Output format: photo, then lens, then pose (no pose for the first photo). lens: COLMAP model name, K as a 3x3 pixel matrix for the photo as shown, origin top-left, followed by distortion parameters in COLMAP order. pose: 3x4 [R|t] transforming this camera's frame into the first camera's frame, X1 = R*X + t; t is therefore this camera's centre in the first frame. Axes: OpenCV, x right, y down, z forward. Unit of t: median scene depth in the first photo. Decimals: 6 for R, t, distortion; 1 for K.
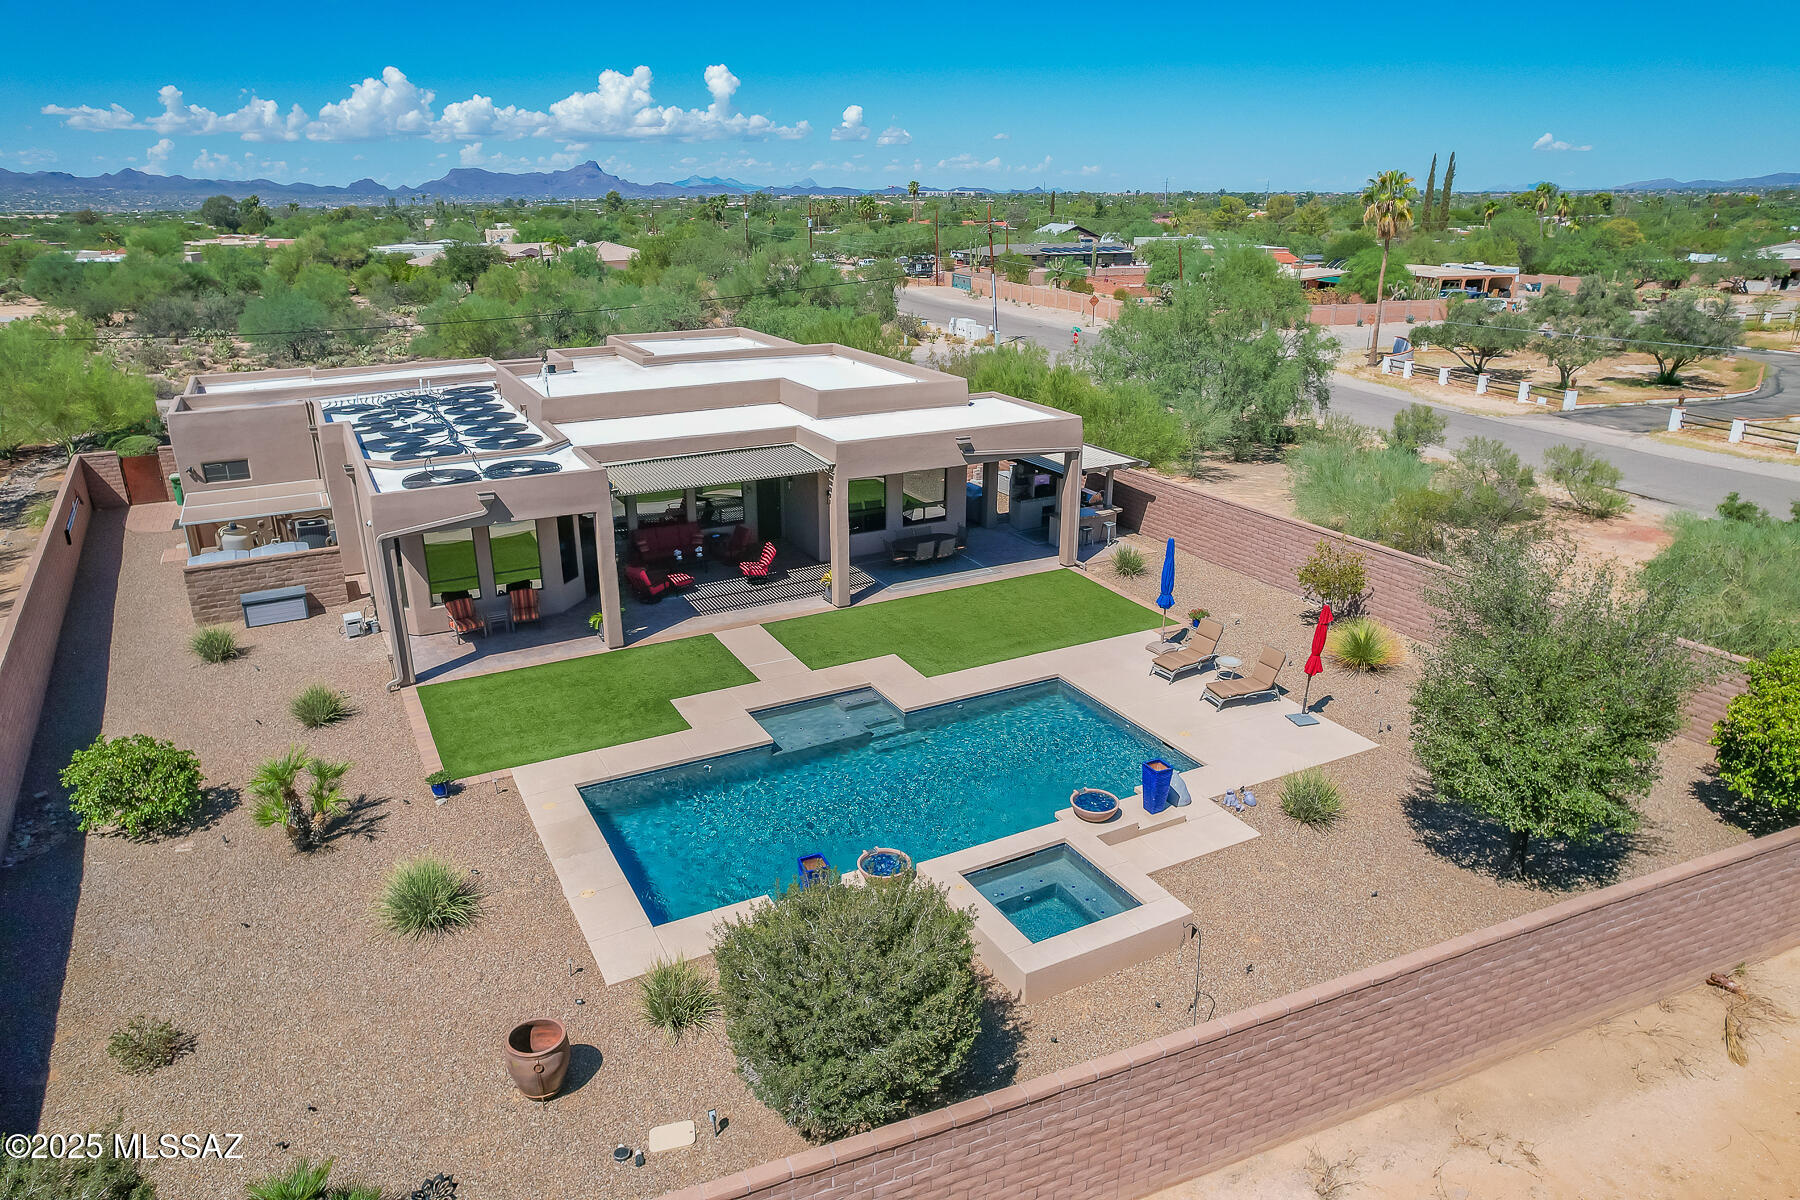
lens RADIAL K [[1153.9, 0, 900.0], [0, 1153.9, 600.0], [0, 0, 1]] dist [-0.029210, -0.000378]
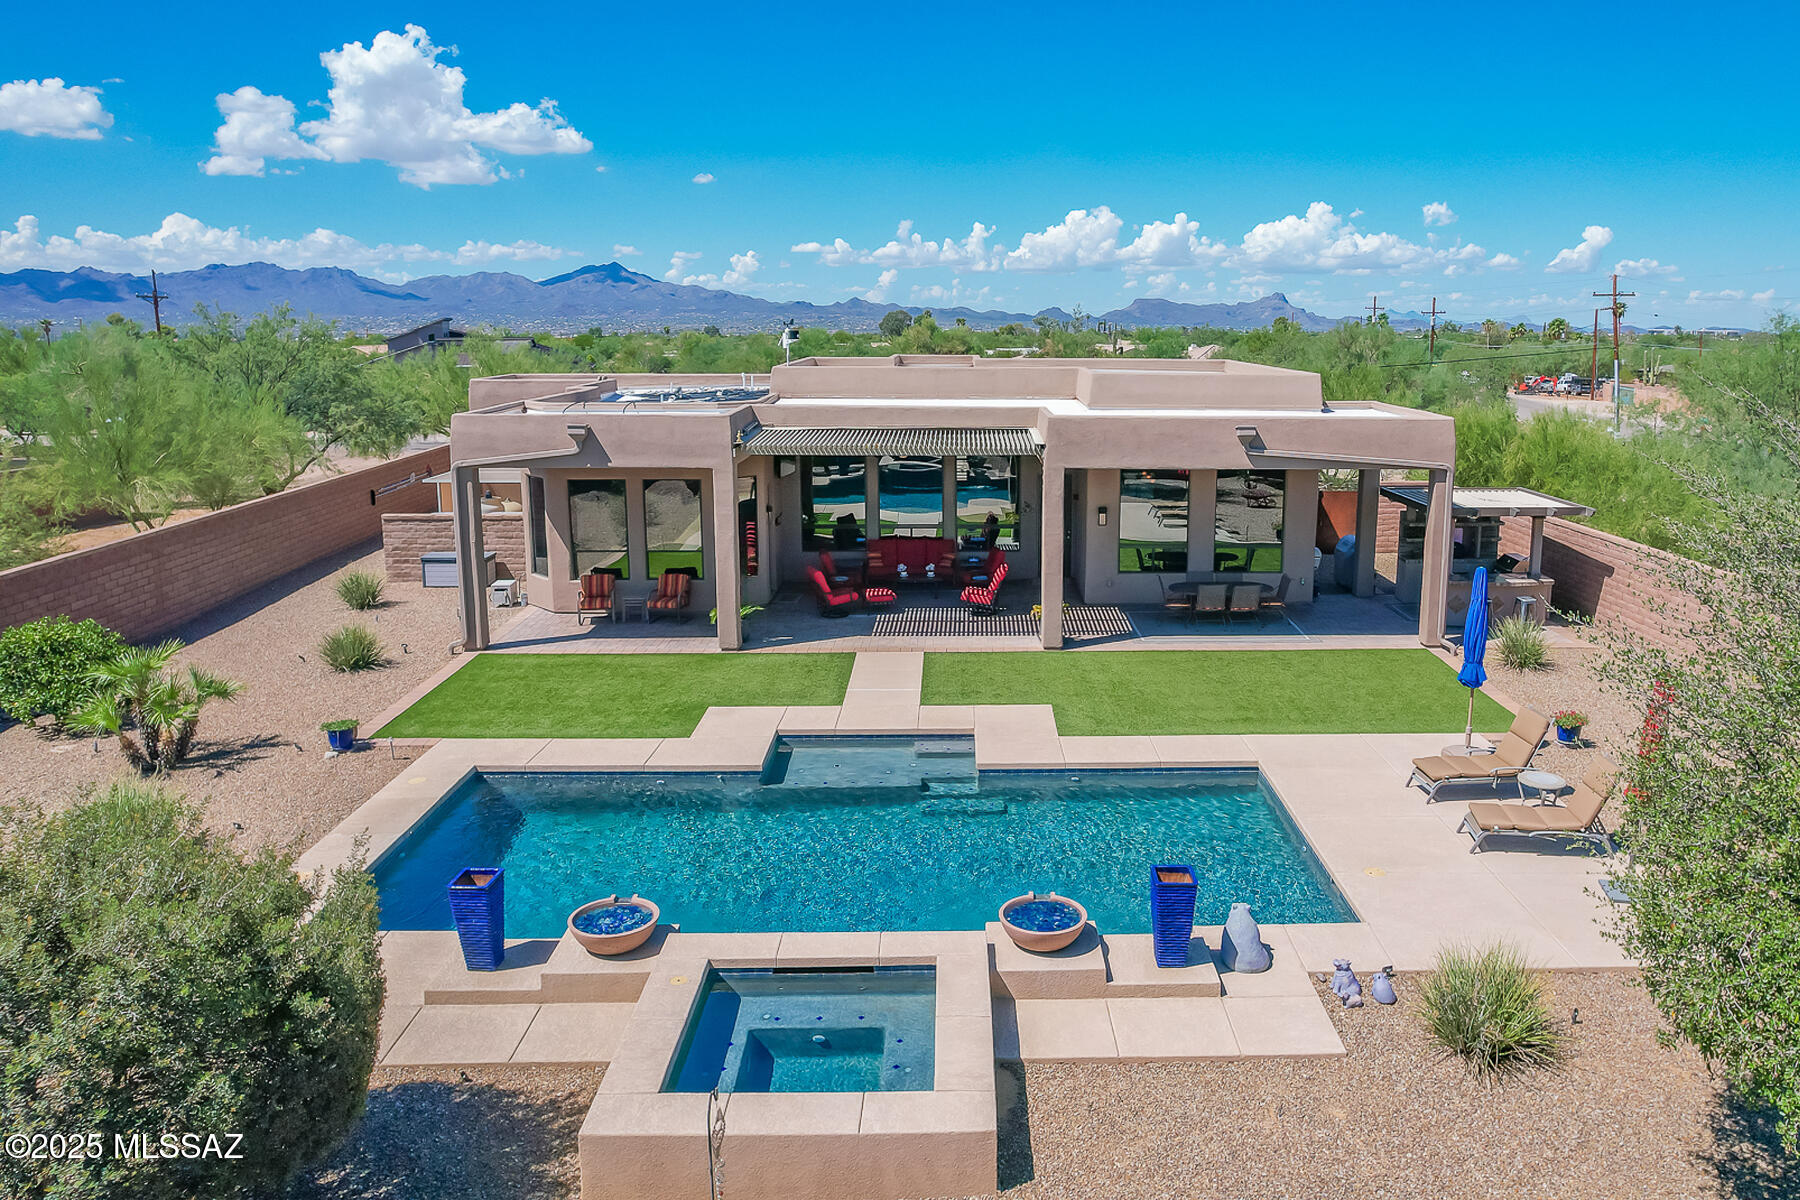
lens RADIAL K [[1279.1, 0, 981.7], [0, 1279.1, 597.8], [0, 0, 1]] dist [-0.034123, 0.000048]
pose [[0.892756, 0.099206, -0.439483, 0.301543], [-0.154949, 0.983560, -0.092738, 0.064362], [0.423058, 0.150890, 0.893451, 0.313004]]
